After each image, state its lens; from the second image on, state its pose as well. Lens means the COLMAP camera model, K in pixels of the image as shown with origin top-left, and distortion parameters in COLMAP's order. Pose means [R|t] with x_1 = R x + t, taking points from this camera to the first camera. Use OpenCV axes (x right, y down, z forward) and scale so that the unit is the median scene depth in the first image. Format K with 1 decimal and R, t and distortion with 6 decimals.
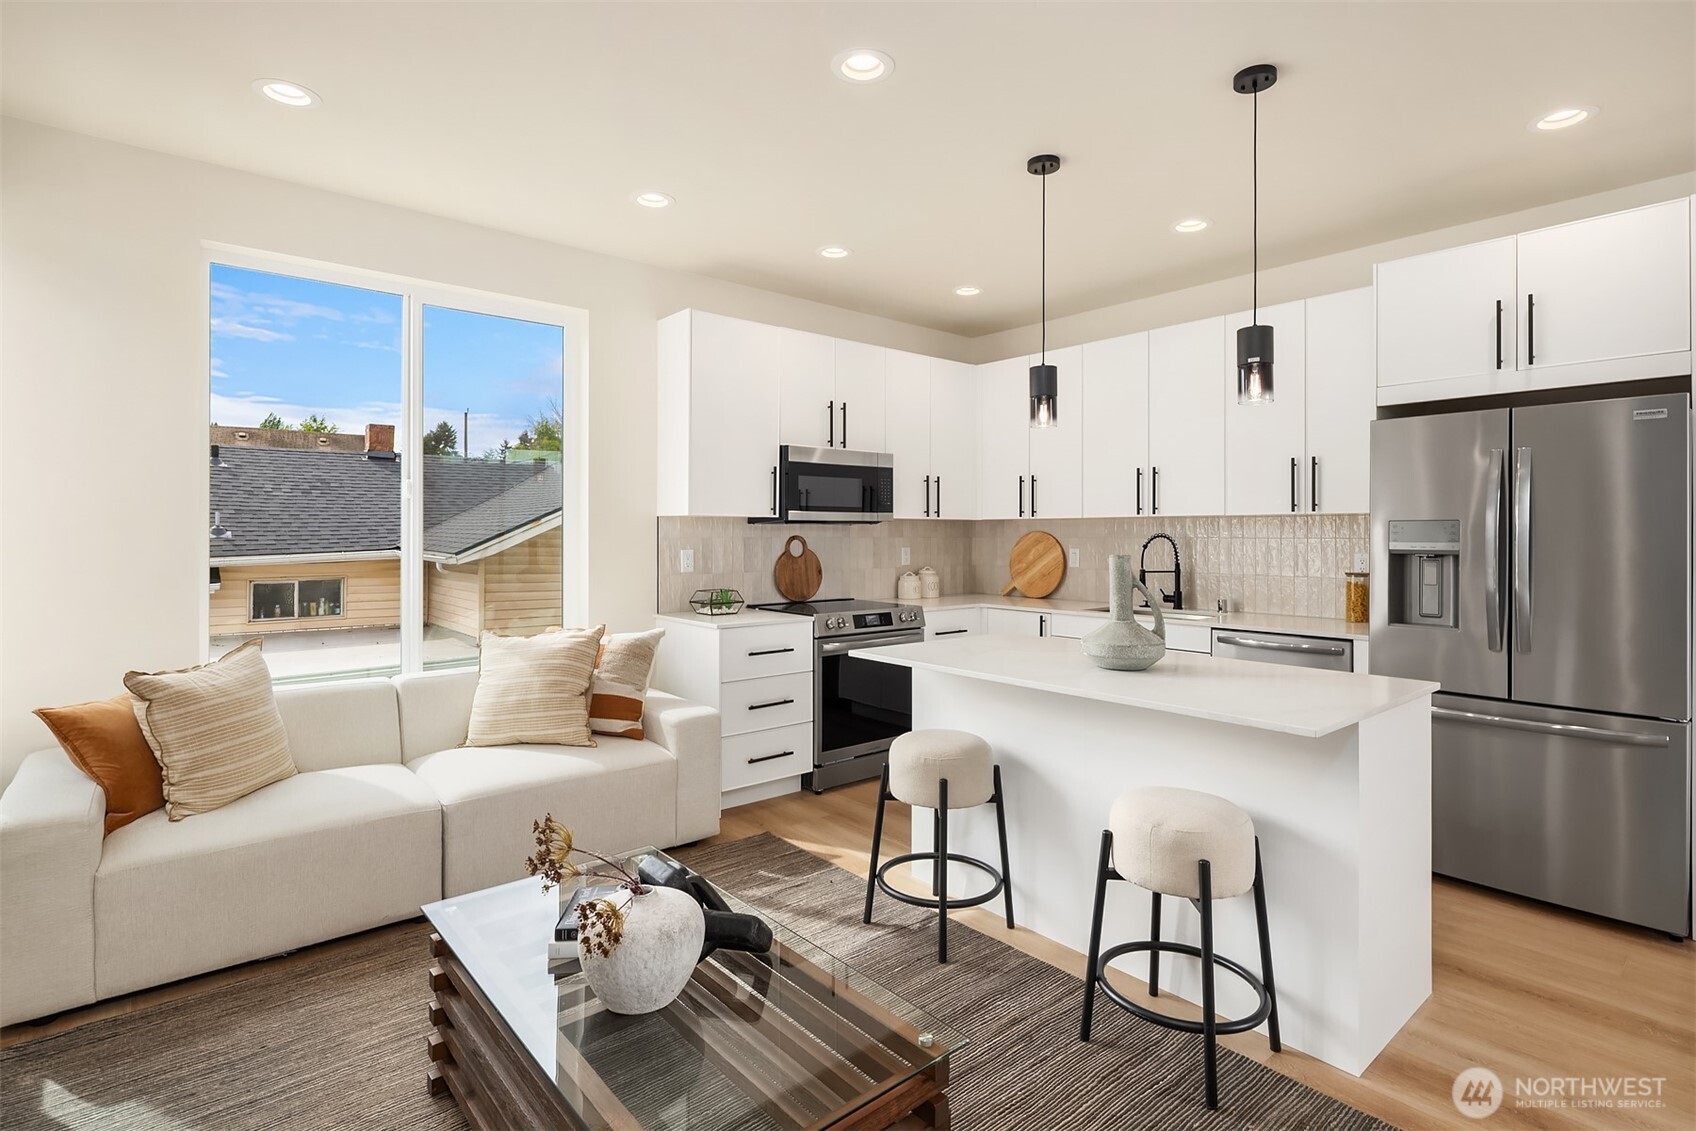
lens RADIAL K [[836.9, 0, 851.2], [0, 836.9, 529.8], [0, 0, 1]] dist [0.000455, -0.000198]
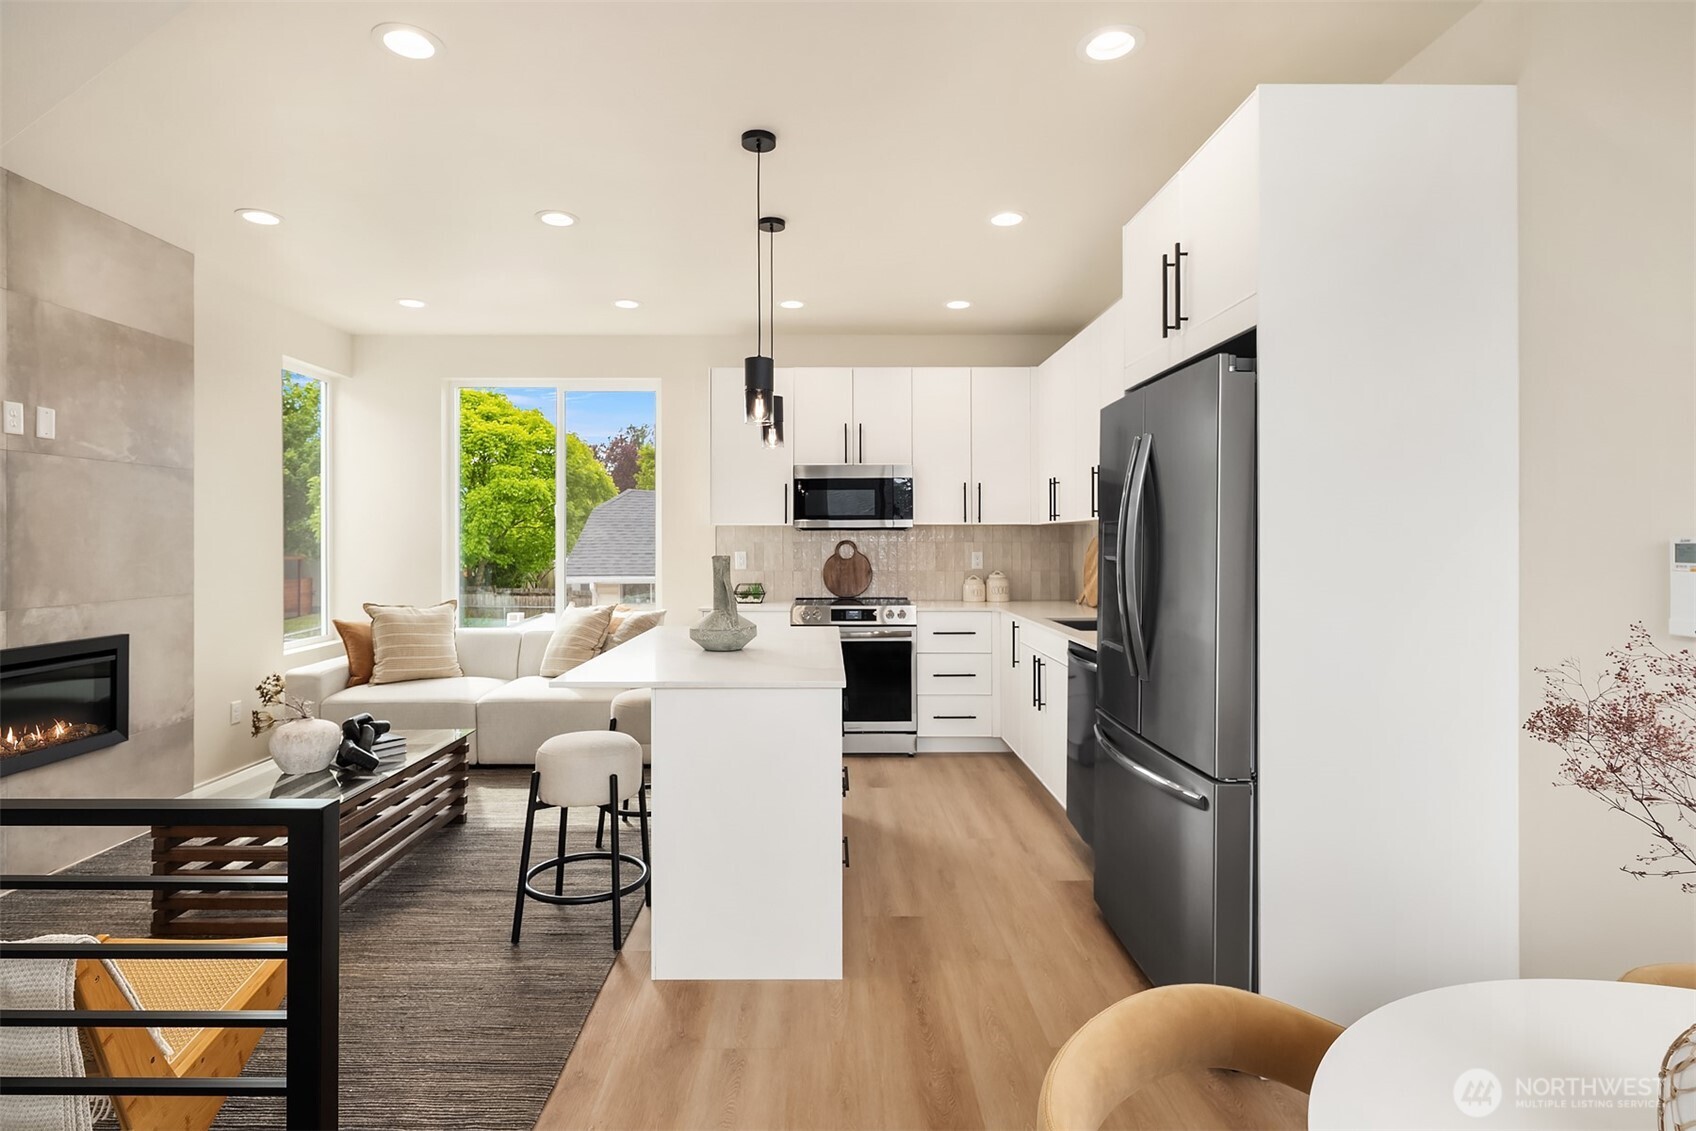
lens RADIAL K [[847.8, 0, 826.5], [0, 847.8, 538.2], [0, 0, 1]] dist [-0.002571, -0.001121]
pose [[0.762814, -0.001855, -0.646616, 0.714646], [0.004659, 0.999986, 0.002628, 0.000427], [0.646601, -0.005017, 0.762812, 0.095485]]
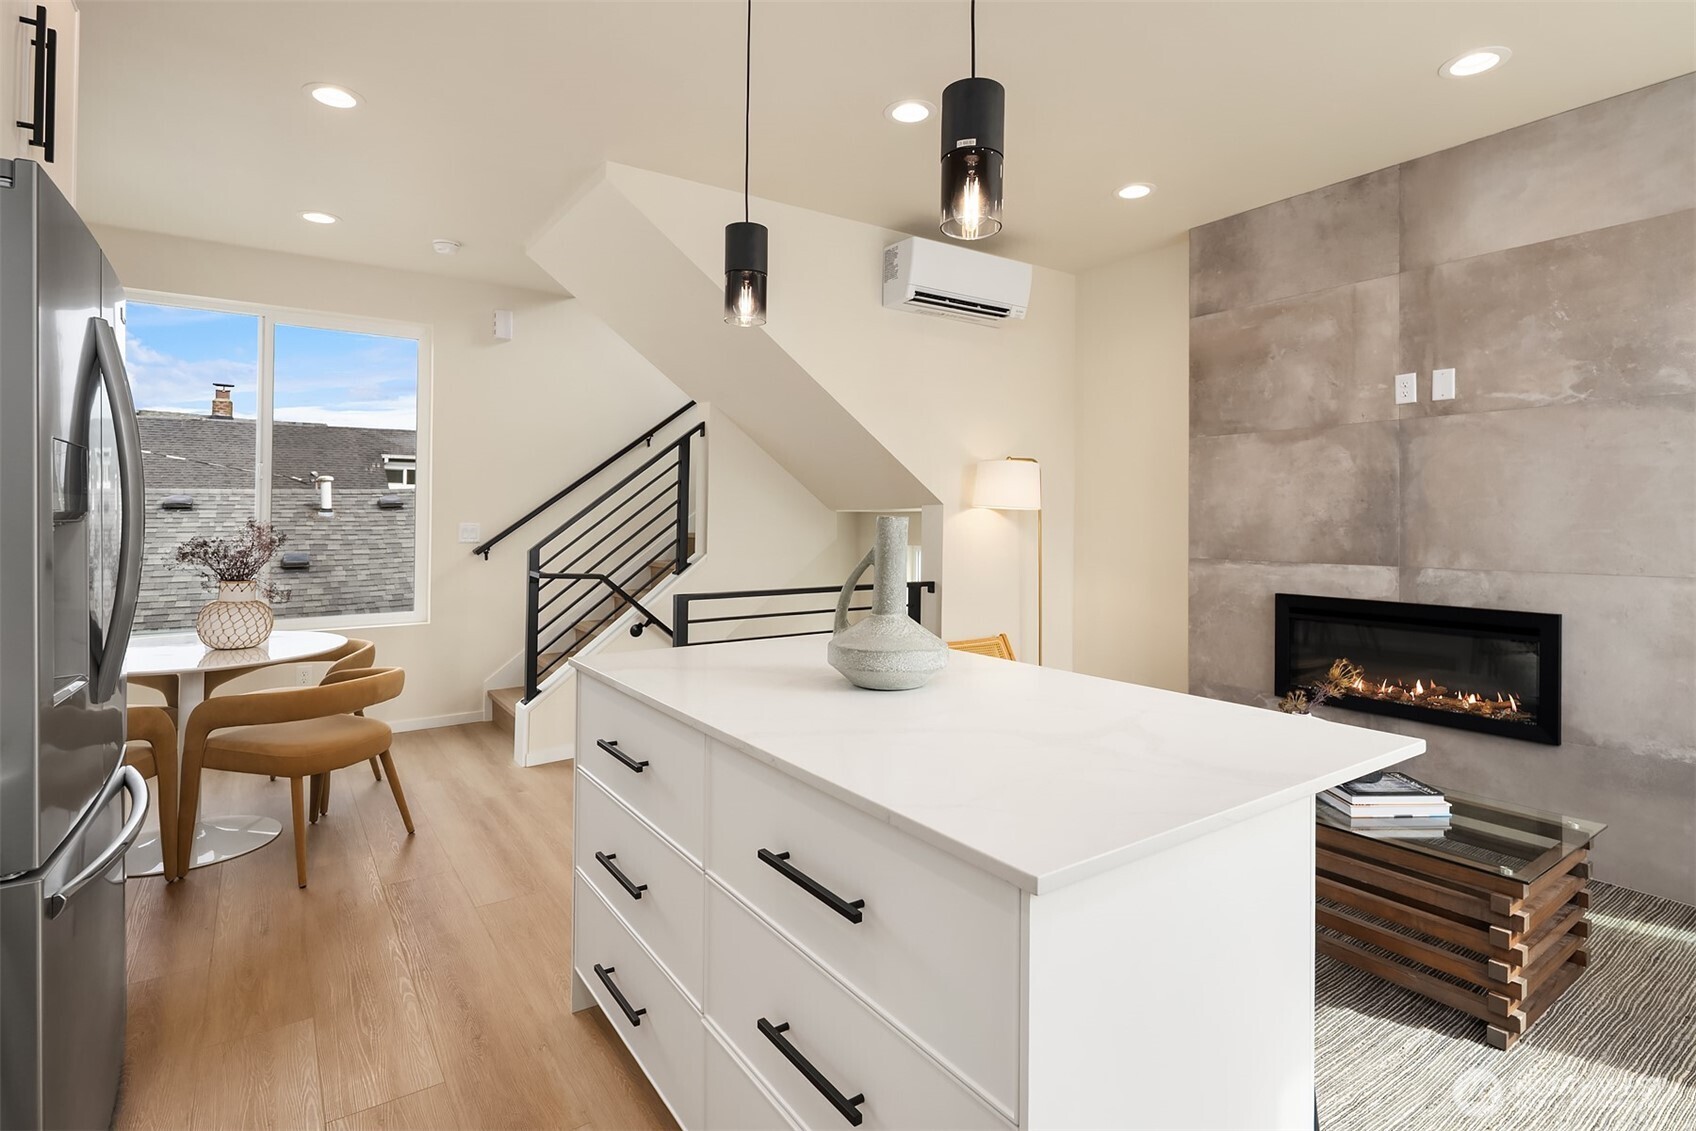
lens RADIAL K [[862.3, 0, 888.4], [0, 862.3, 509.4], [0, 0, 1]] dist [-0.001595, -0.000410]
pose [[-0.997072, -0.001008, 0.076463, 0.150386], [-0.002498, 0.999809, -0.019390, 0.023255], [-0.076428, -0.019525, -0.996884, 0.993238]]
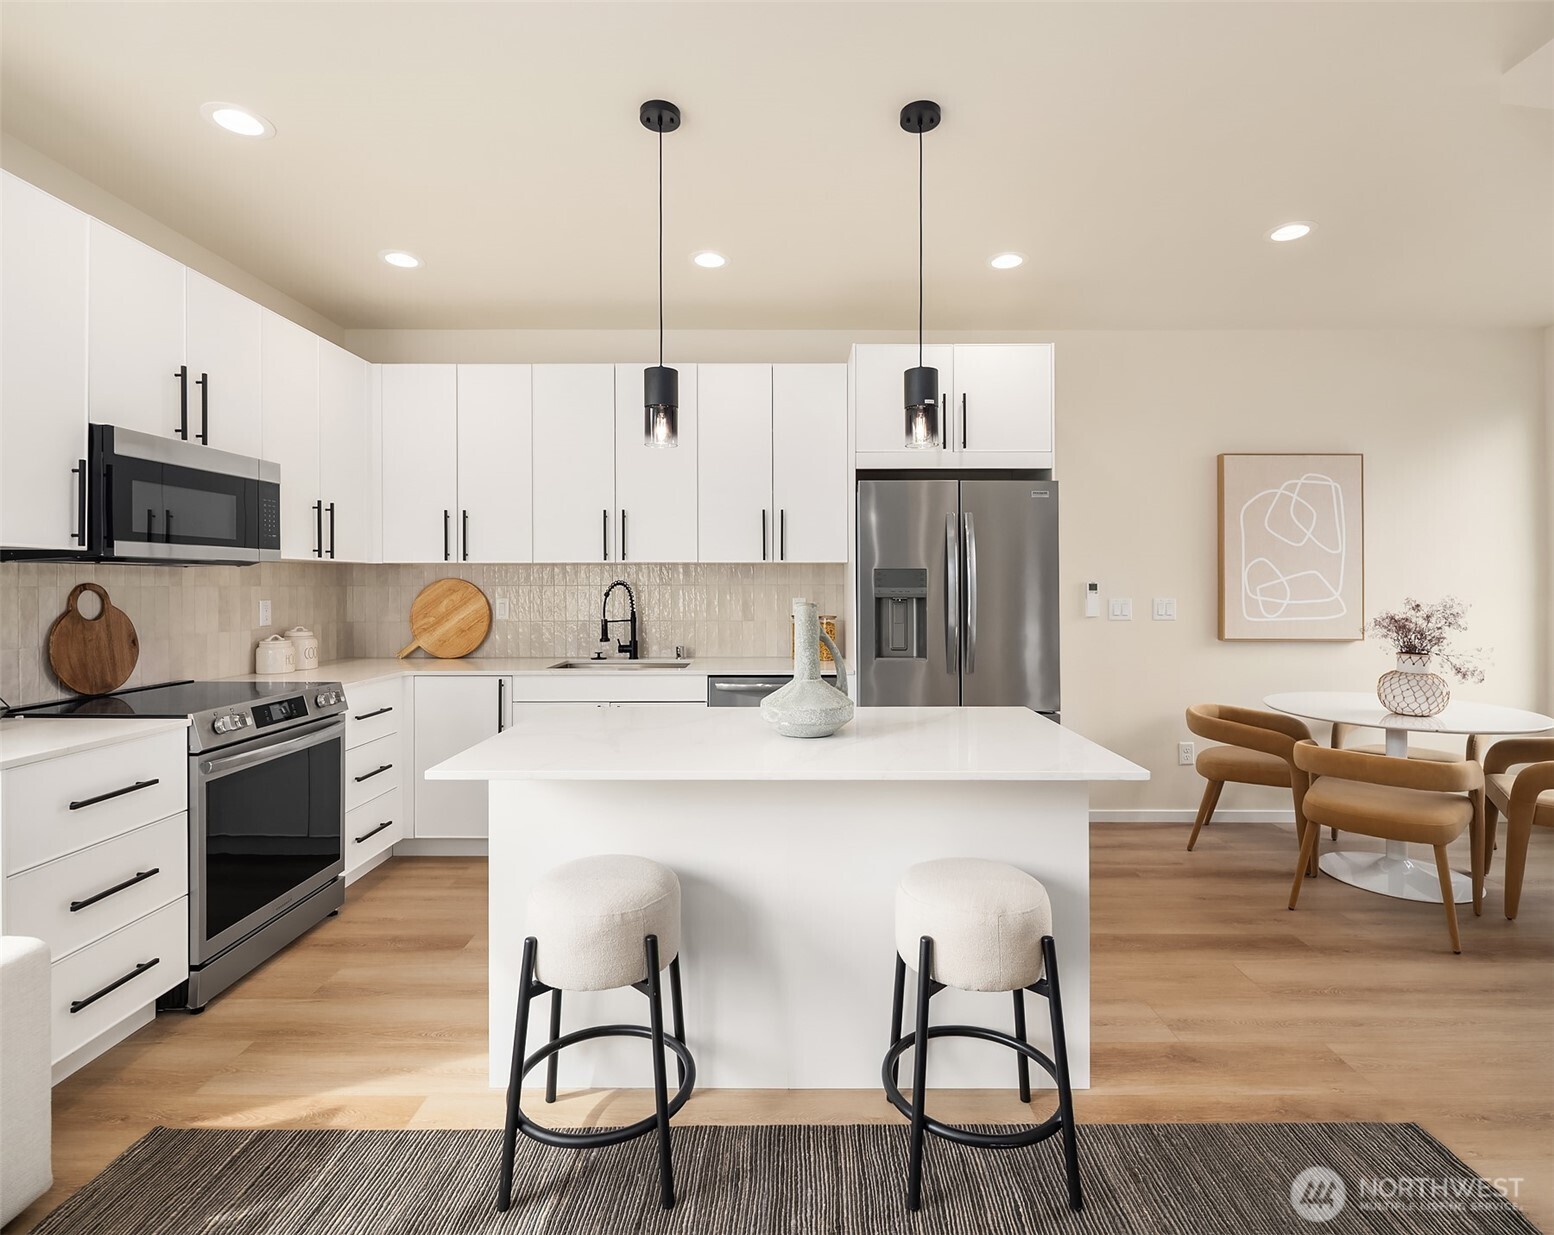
lens RADIAL K [[765.3, 0, 788.2], [0, 765.3, 584.9], [0, 0, 1]] dist [0.004811, -0.001014]
pose [[0.647737, -0.002074, 0.761861, -0.168976], [-0.003271, 0.999980, 0.005503, 0.003615], [-0.761857, -0.006057, 0.647717, 0.292465]]
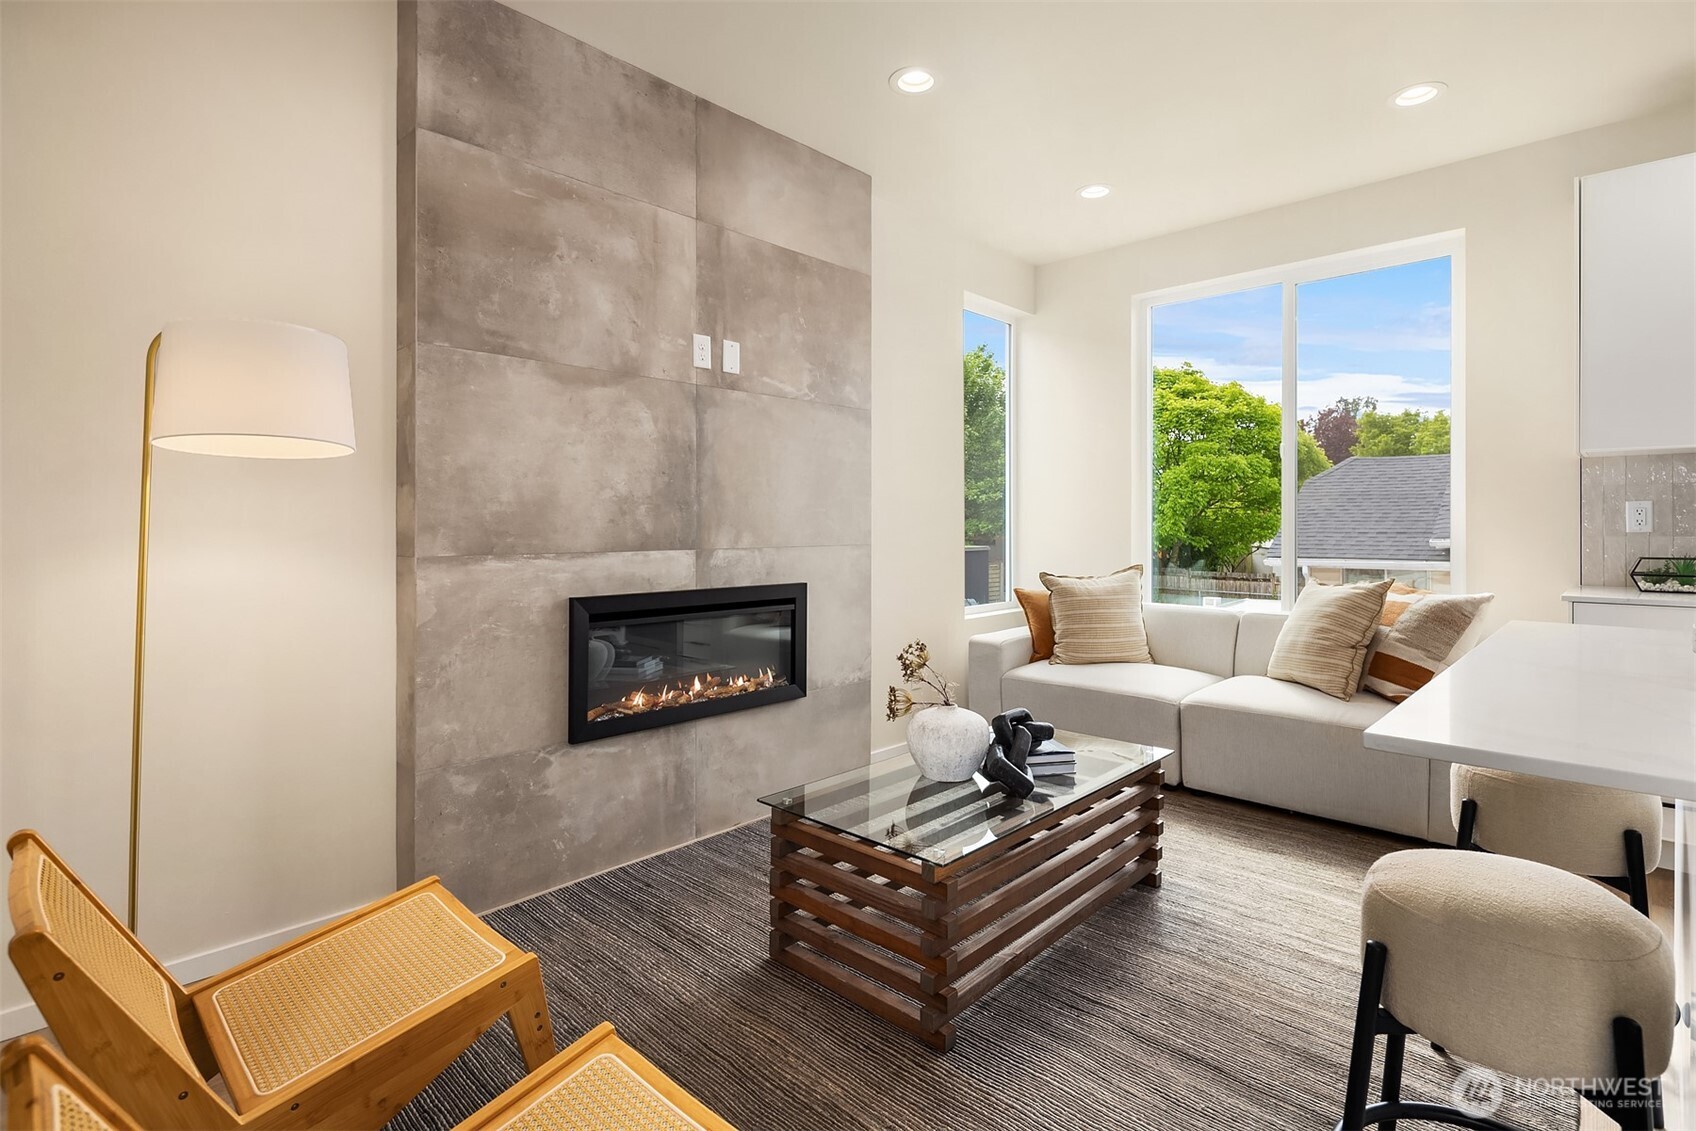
lens RADIAL K [[836.9, 0, 851.2], [0, 836.9, 529.8], [0, 0, 1]] dist [0.000455, -0.000198]
pose [[0.110706, 0.006376, -0.993833, 0.430118], [0.005357, 0.999961, 0.007012, 0.038515], [0.993839, -0.006100, 0.110667, 0.237933]]
